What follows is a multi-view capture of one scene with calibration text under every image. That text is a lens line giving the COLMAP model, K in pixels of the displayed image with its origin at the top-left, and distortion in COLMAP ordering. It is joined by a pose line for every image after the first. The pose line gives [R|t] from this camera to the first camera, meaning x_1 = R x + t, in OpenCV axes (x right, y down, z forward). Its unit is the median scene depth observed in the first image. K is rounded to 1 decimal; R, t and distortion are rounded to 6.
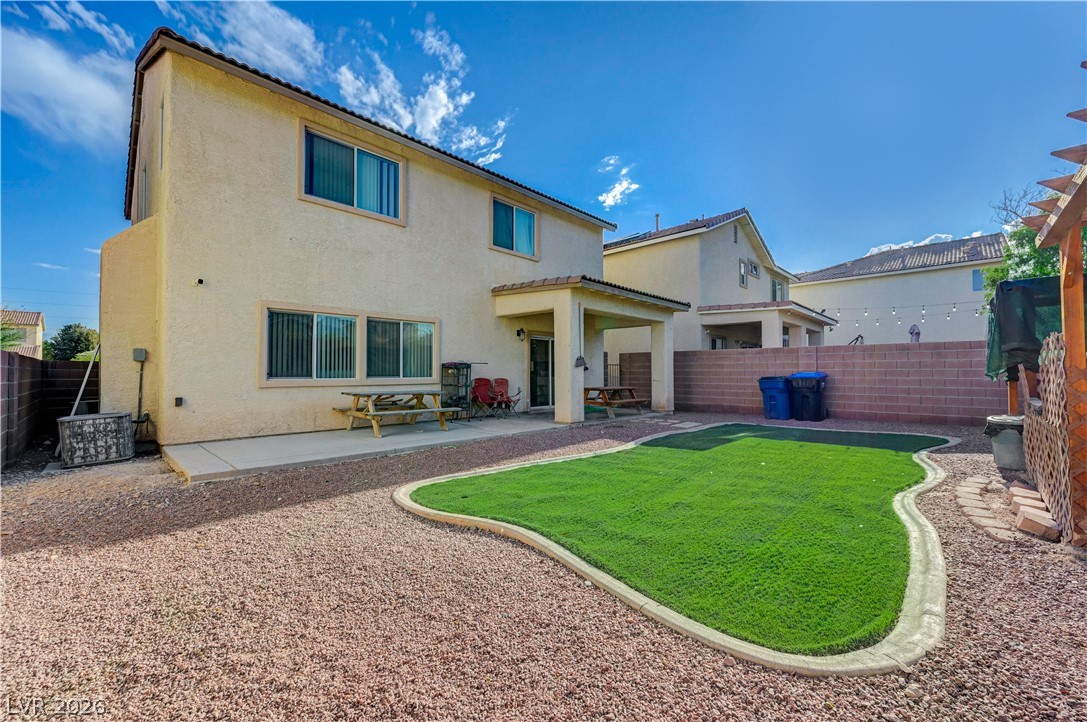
lens RADIAL K [[428.5, 0, 545.8], [0, 428.5, 363.3], [0, 0, 1]] dist [0.002005, 0.000416]
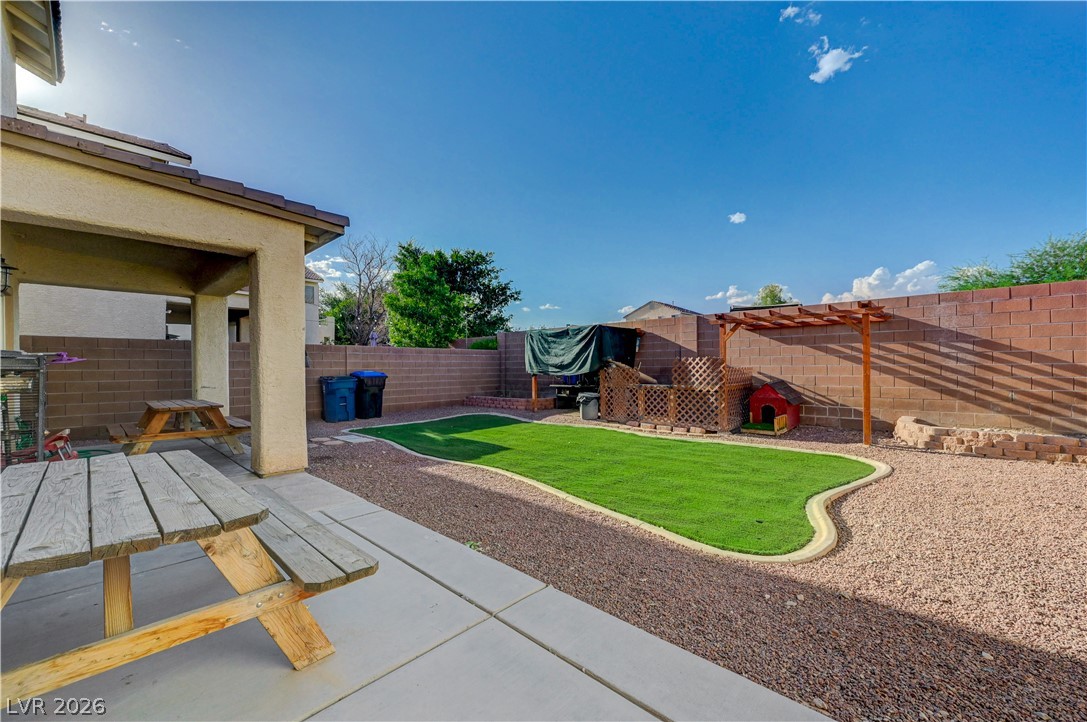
lens RADIAL K [[428.5, 0, 545.5], [0, 428.5, 365.8], [0, 0, 1]] dist [0.002005, 0.000416]
pose [[-0.004484, 0.003430, 0.999984, -0.468585], [-0.015945, 0.999867, -0.003501, 0.005693], [-0.999863, -0.015961, -0.004429, 0.643682]]
